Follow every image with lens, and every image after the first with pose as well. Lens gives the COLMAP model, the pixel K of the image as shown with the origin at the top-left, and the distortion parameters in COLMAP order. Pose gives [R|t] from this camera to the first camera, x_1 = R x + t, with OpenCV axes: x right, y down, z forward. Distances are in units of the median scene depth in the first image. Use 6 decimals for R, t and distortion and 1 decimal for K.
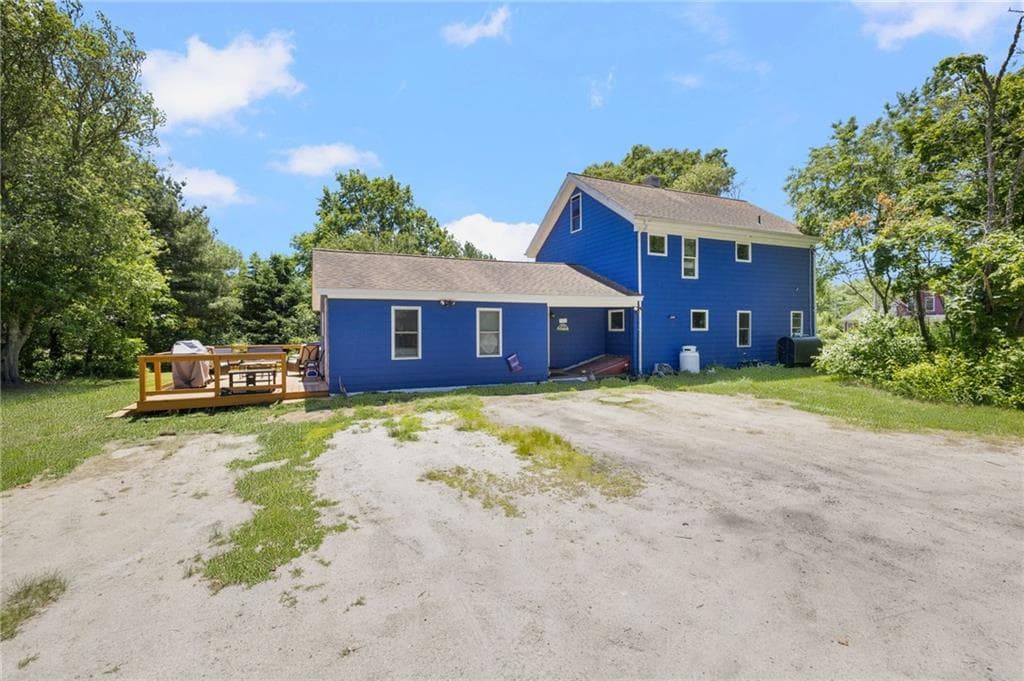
lens RADIAL K [[430.4, 0, 491.9], [0, 430.4, 333.8], [0, 0, 1]] dist [-0.000994, 0.000003]
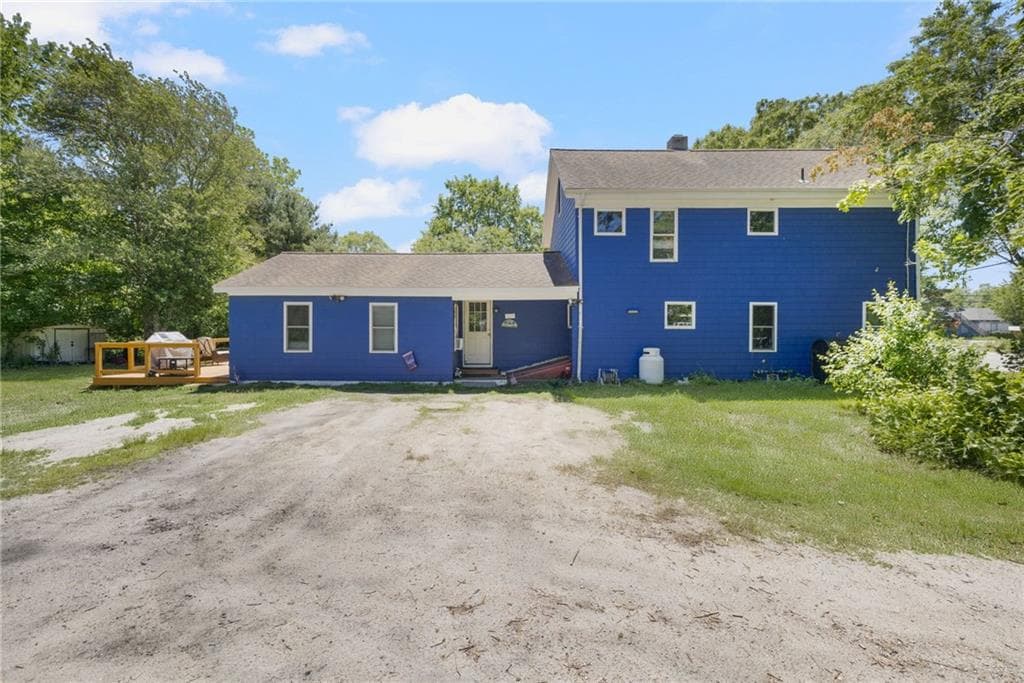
lens RADIAL K [[430.4, 0, 491.9], [0, 430.4, 334.8], [0, 0, 1]] dist [-0.000994, 0.000003]
pose [[0.922331, 0.014977, -0.386111, 0.494651], [-0.012782, 0.999884, 0.008251, 0.001400], [0.386190, -0.002675, 0.922415, 0.166476]]
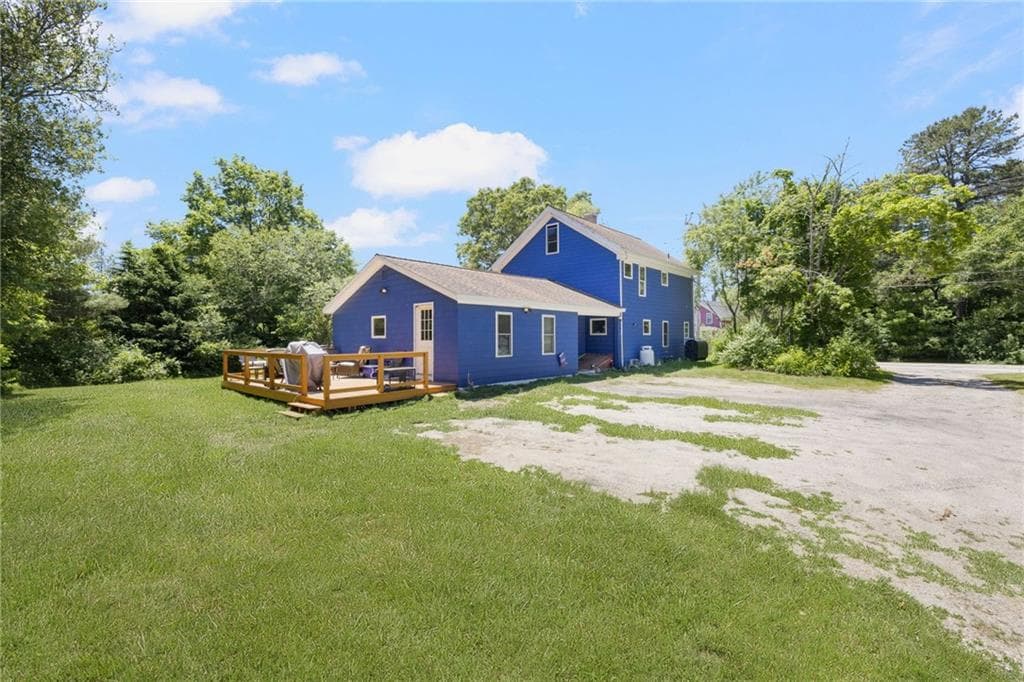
lens RADIAL K [[430.4, 0, 491.9], [0, 430.4, 334.3], [0, 0, 1]] dist [-0.000994, 0.000003]
pose [[0.915090, 0.004464, 0.403224, -0.540785], [0.003516, 0.999812, -0.019049, 0.015378], [-0.403233, 0.018849, 0.914903, -0.048478]]
